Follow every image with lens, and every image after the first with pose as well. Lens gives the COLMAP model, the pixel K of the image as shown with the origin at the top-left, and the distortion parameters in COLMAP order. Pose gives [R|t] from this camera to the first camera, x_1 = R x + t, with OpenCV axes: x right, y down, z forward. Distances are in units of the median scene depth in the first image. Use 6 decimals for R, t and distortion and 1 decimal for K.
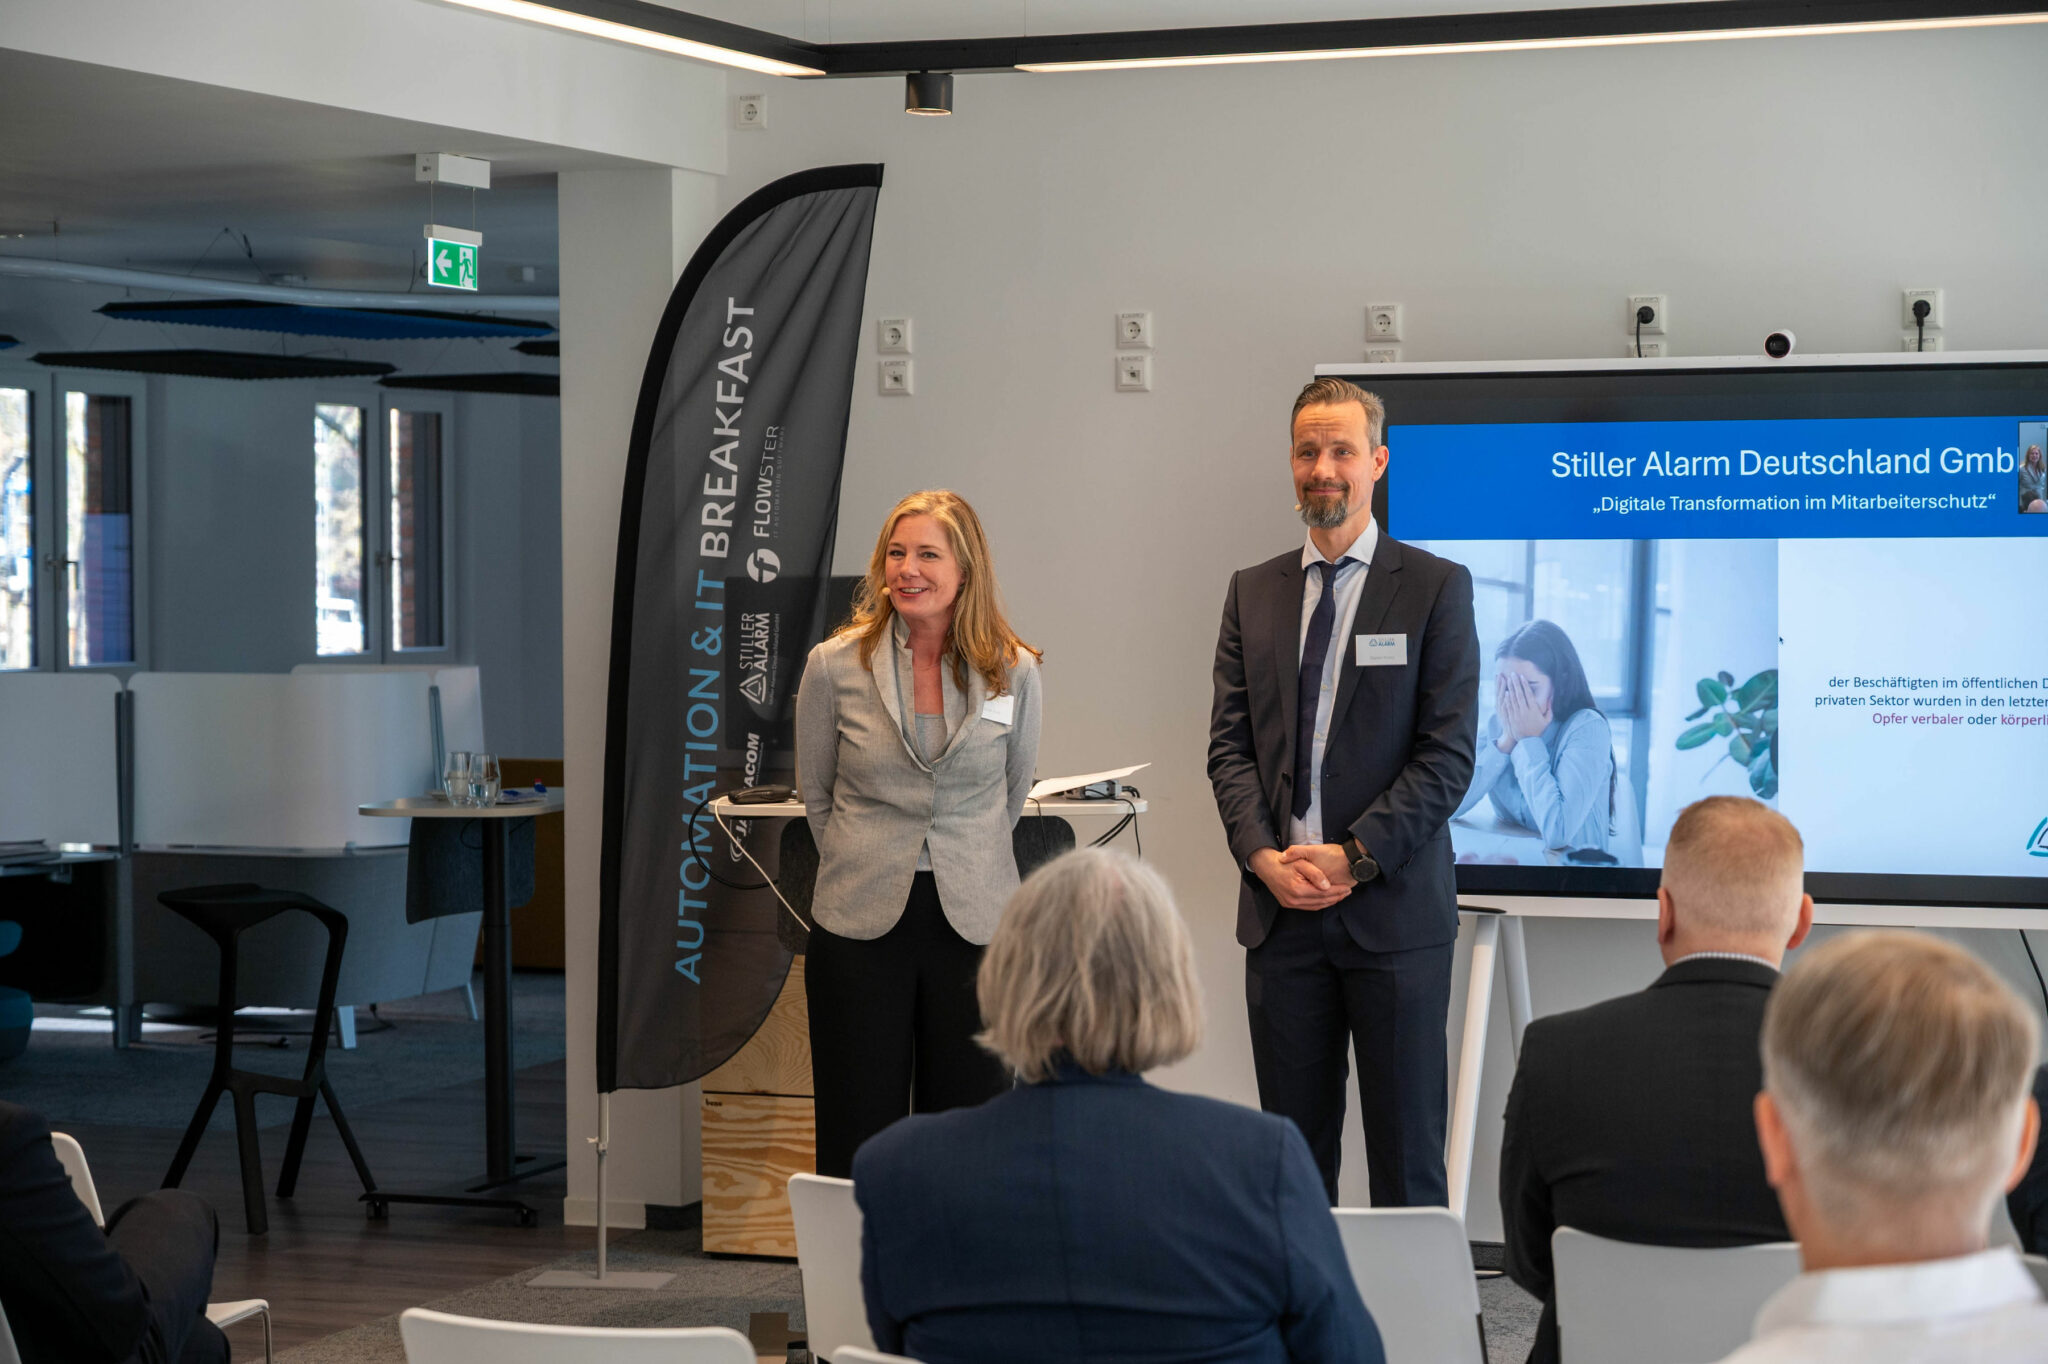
lens RADIAL K [[4088.3, 0, 1030.6], [0, 4088.3, 688.4], [0, 0, 1]] dist [0.034988, 0.000000]
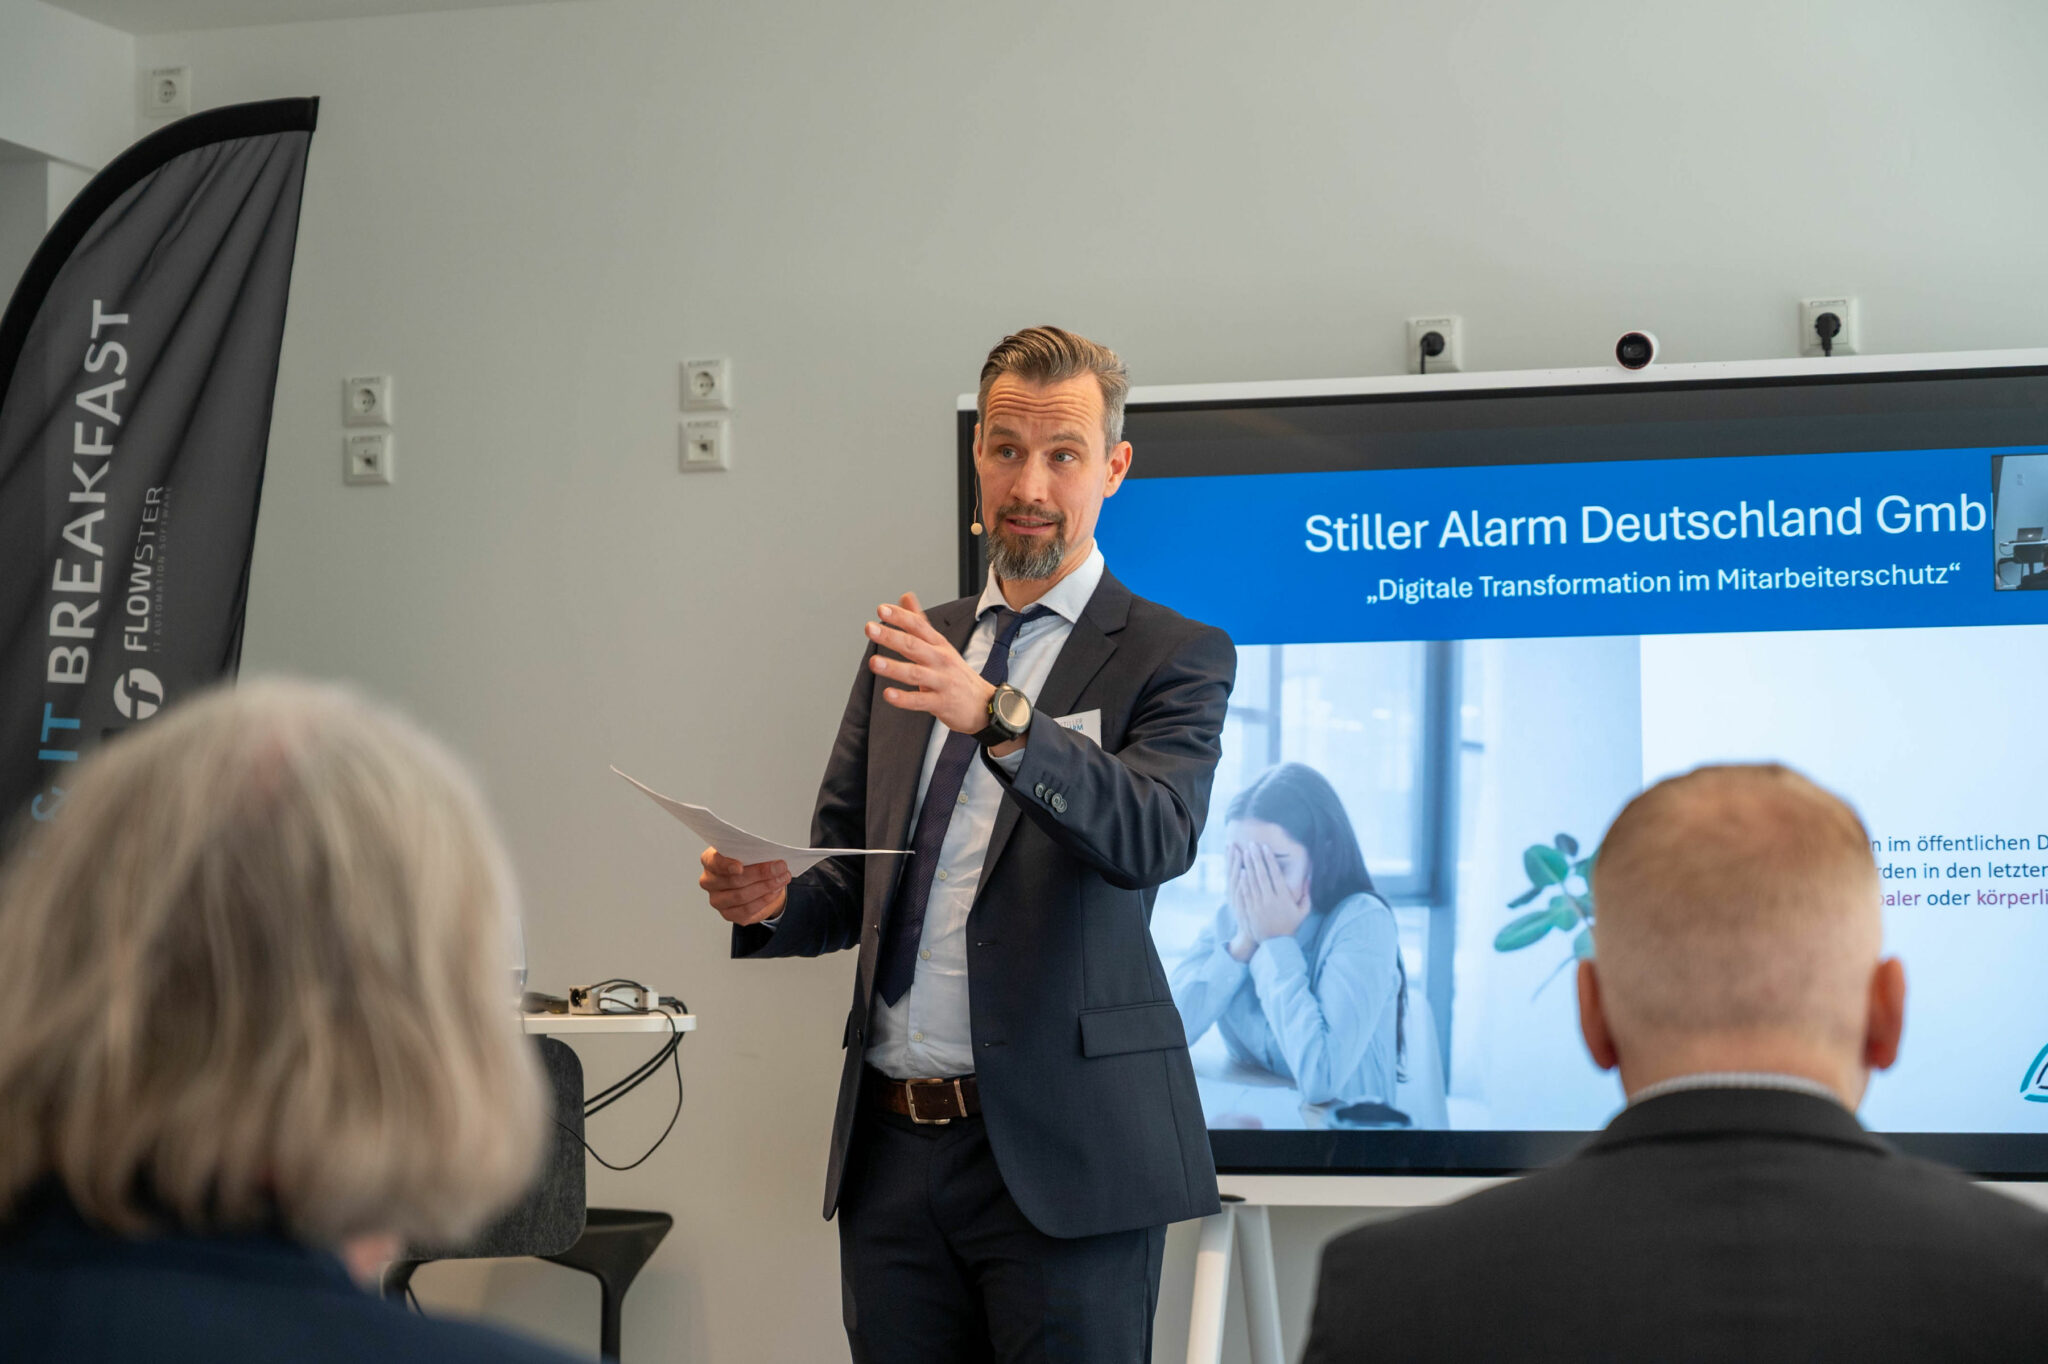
lens RADIAL K [[4364.8, 0, 1012.3], [0, 4364.8, 652.5], [0, 0, 1]] dist [0.039179, 0.000000]
pose [[0.997565, 0.001501, 0.069729, 0.028561], [0.005618, 0.994791, -0.101784, 0.038486], [-0.069519, 0.101928, 0.992360, 0.287707]]
